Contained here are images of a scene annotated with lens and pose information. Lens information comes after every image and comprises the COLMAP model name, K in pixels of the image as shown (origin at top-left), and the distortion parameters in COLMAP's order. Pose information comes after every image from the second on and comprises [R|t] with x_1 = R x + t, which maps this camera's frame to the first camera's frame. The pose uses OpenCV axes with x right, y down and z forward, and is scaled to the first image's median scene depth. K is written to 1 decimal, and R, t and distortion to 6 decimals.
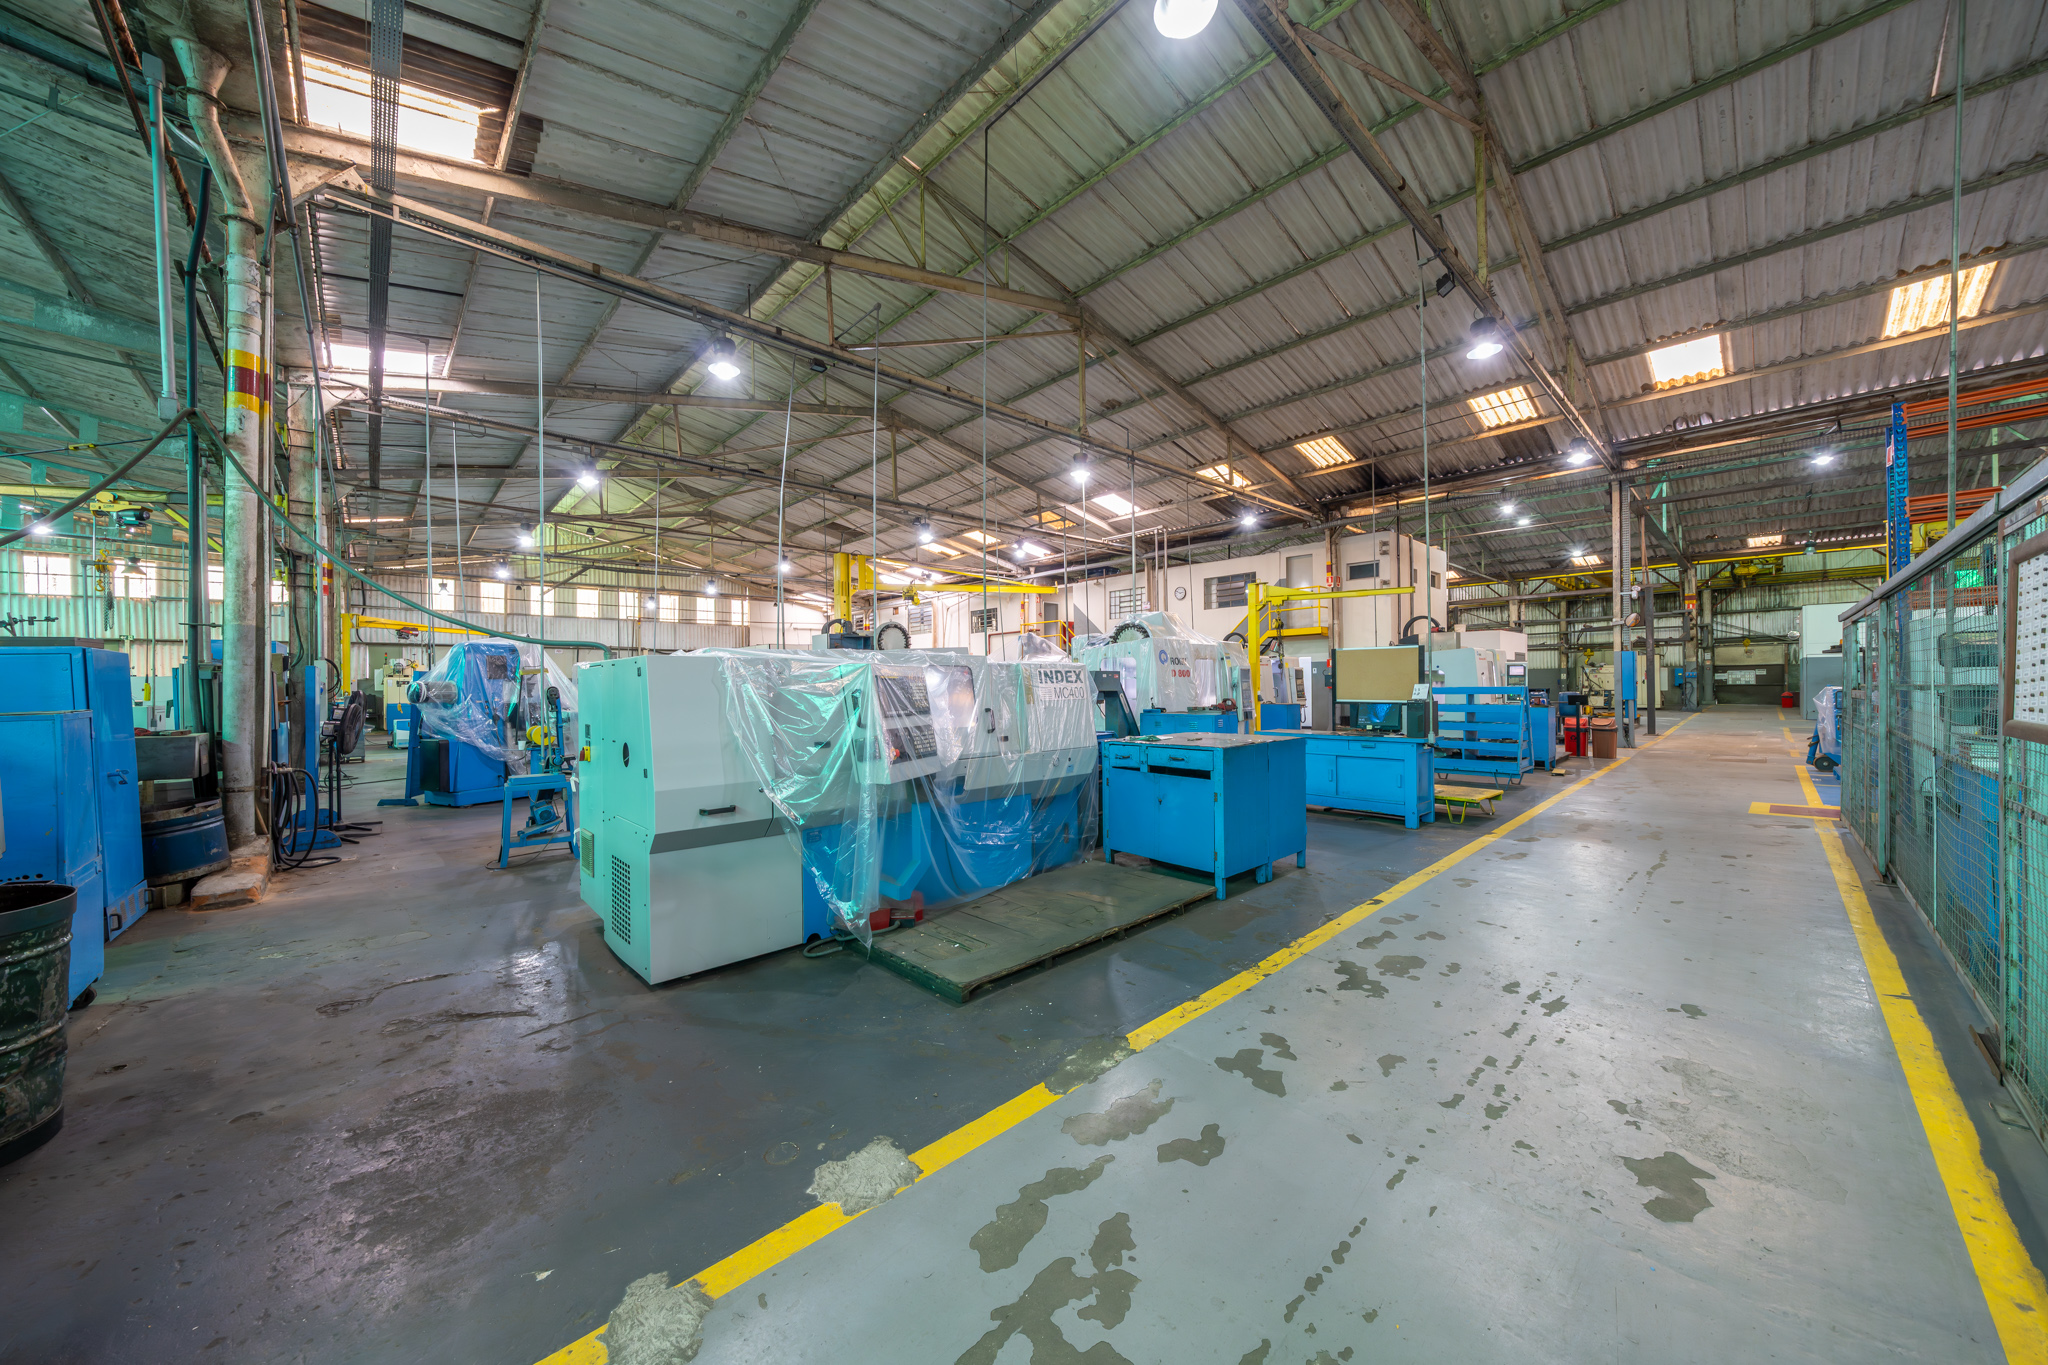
lens RADIAL K [[697.8, 0, 1013.2], [0, 697.8, 685.9], [0, 0, 1]] dist [-0.008389, 0.000585]
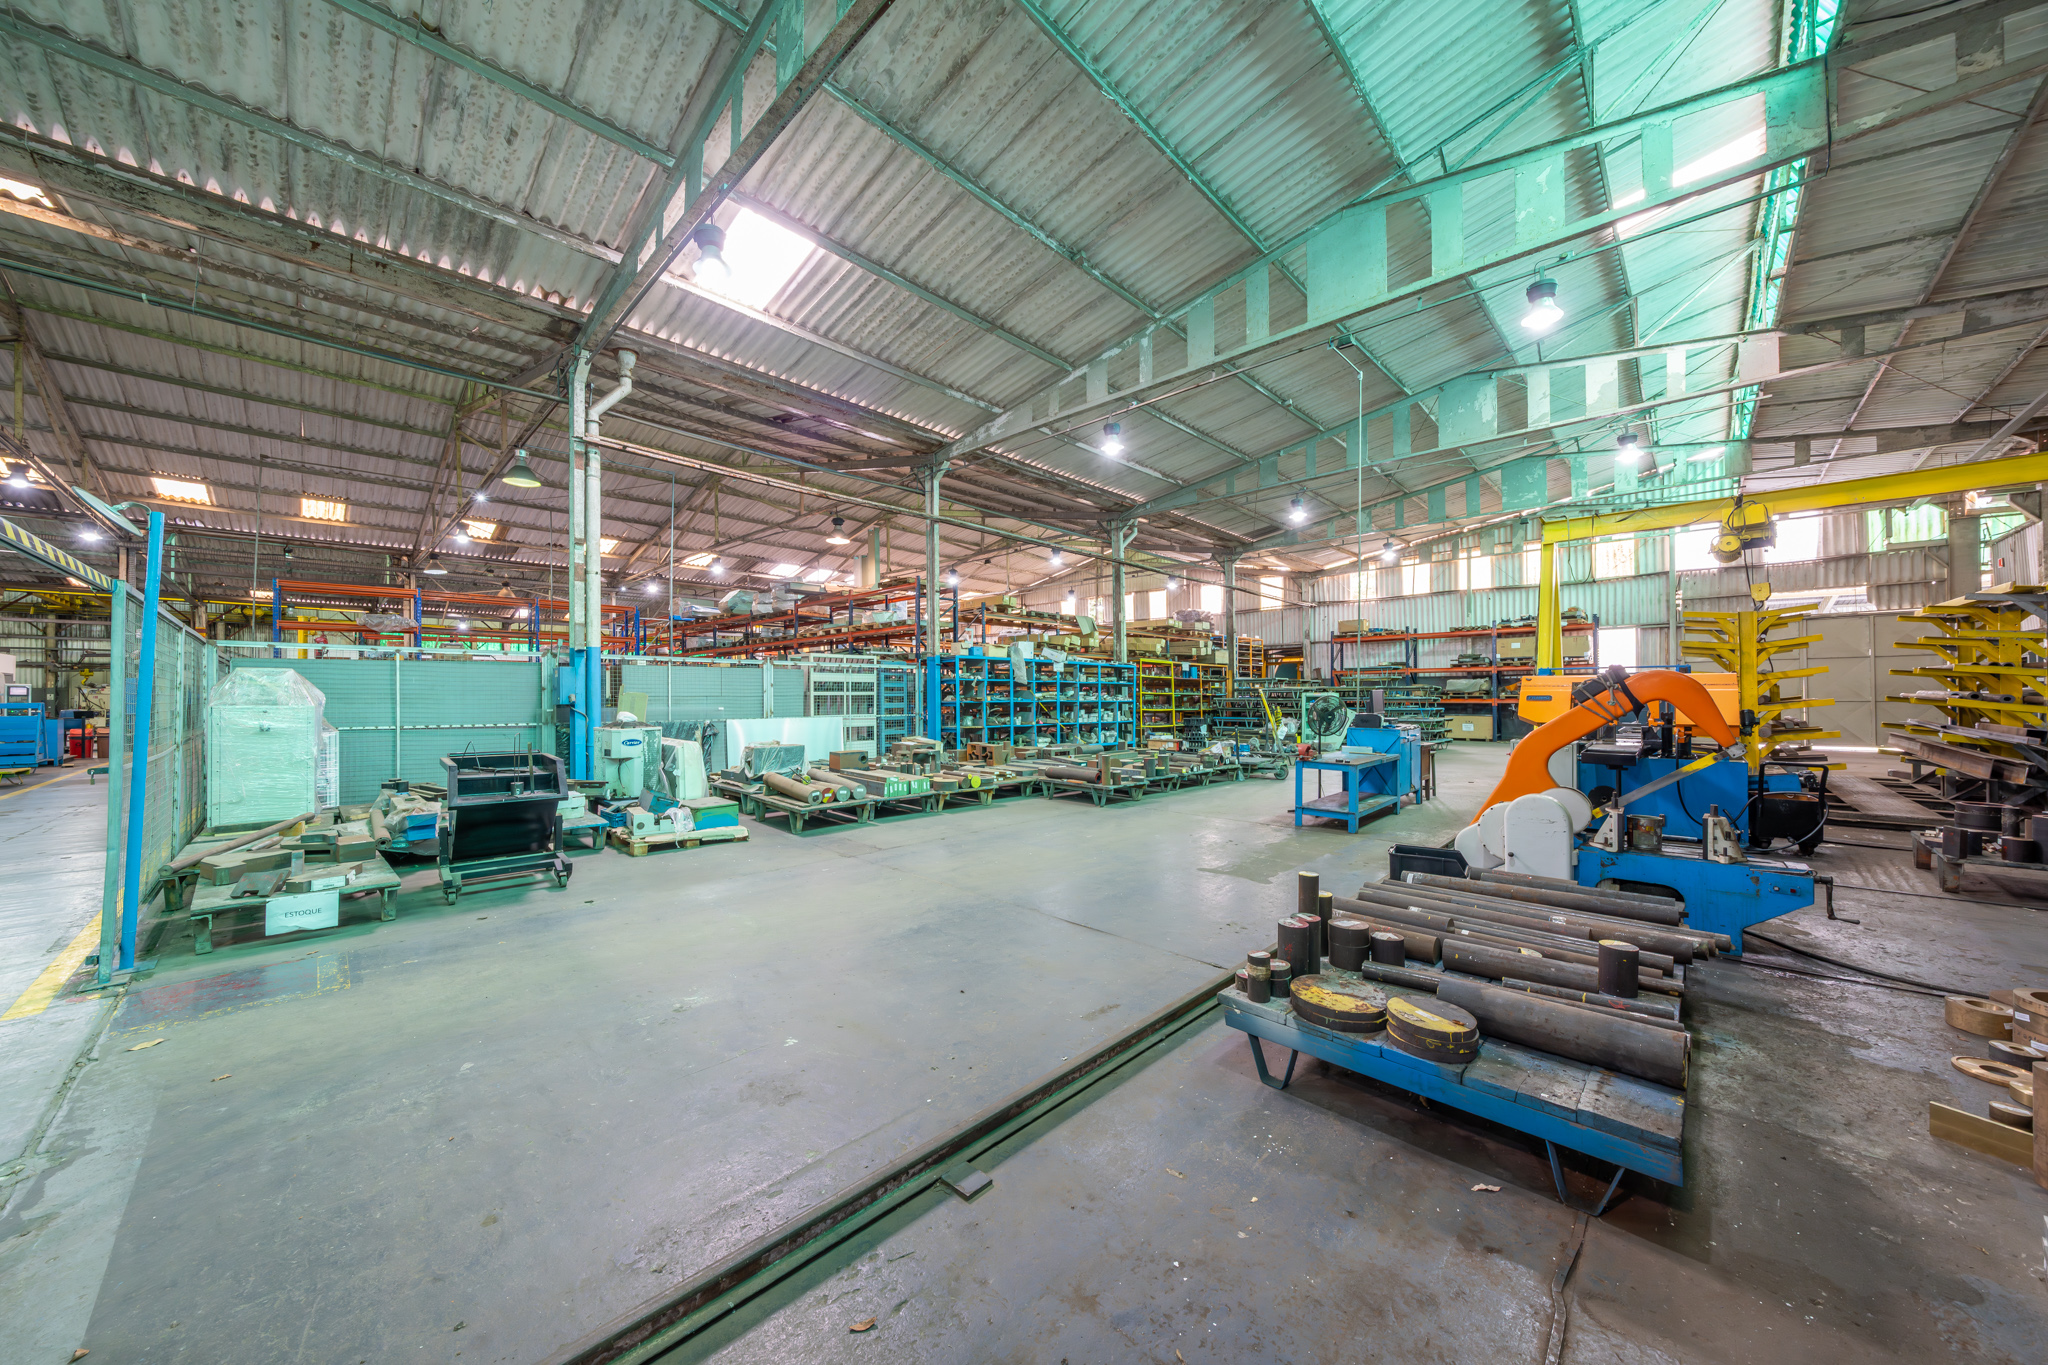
lens RADIAL K [[697.8, 0, 1020.5], [0, 697.8, 692.6], [0, 0, 1]] dist [-0.008389, 0.000585]
pose [[-0.061273, 0.018088, 0.997957, -0.478643], [0.005064, 0.999829, -0.017811, 0.008236], [-0.998108, 0.003962, -0.061354, -0.553638]]
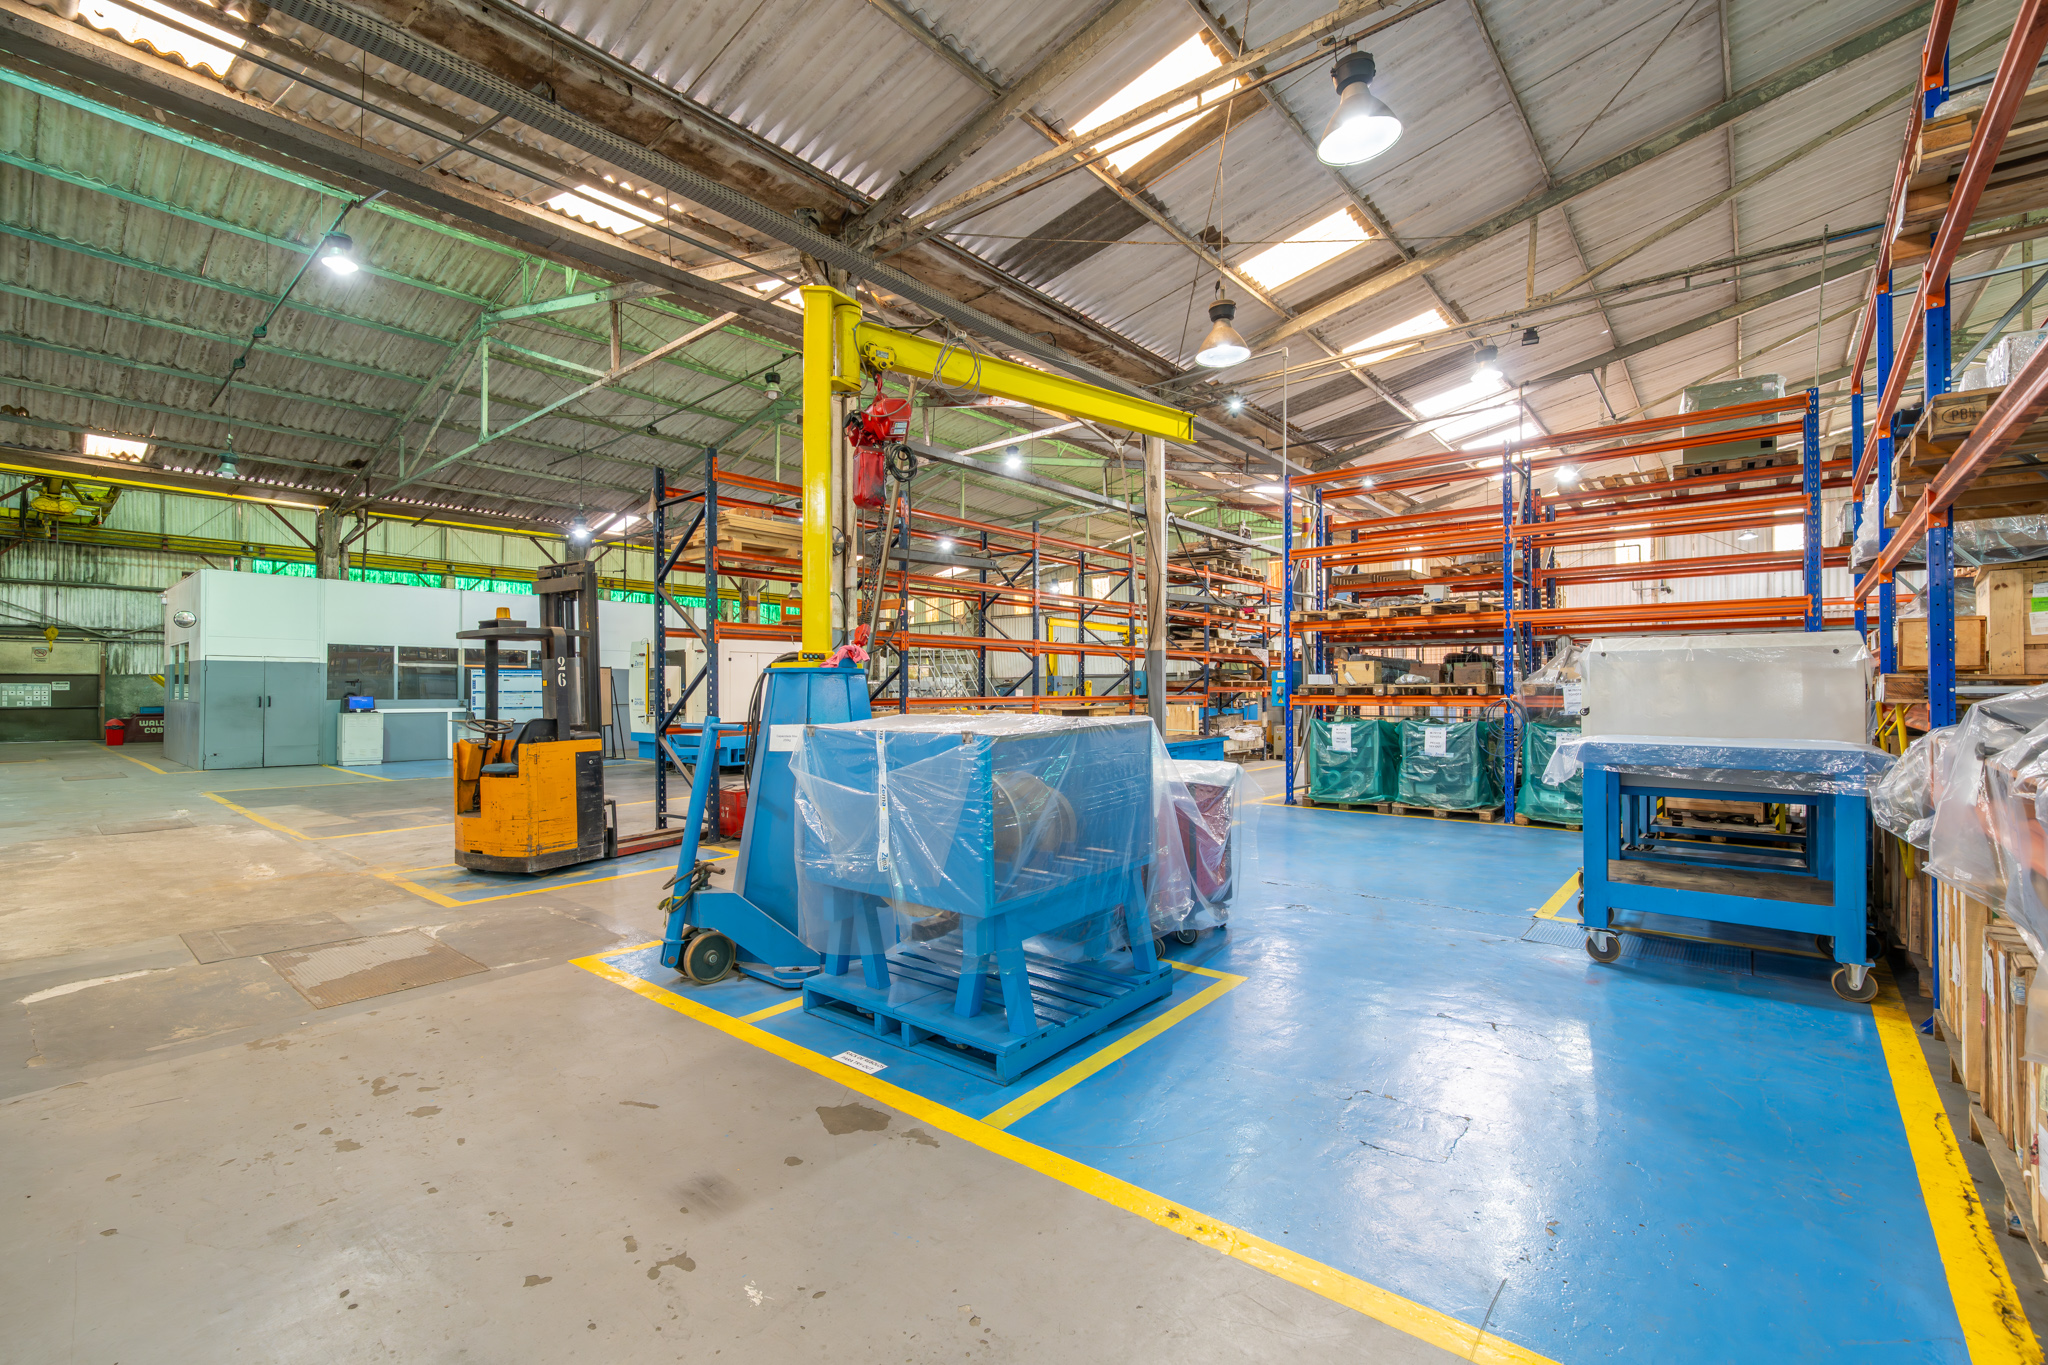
lens RADIAL K [[882.0, 0, 1025.8], [0, 882.0, 682.9], [0, 0, 1]] dist [0.000551, 0.002033]
pose [[-0.124024, 0.022781, 0.992018, 0.492149], [0.005534, 0.999737, -0.022266, -0.003472], [-0.992264, 0.002728, -0.124117, 0.603181]]
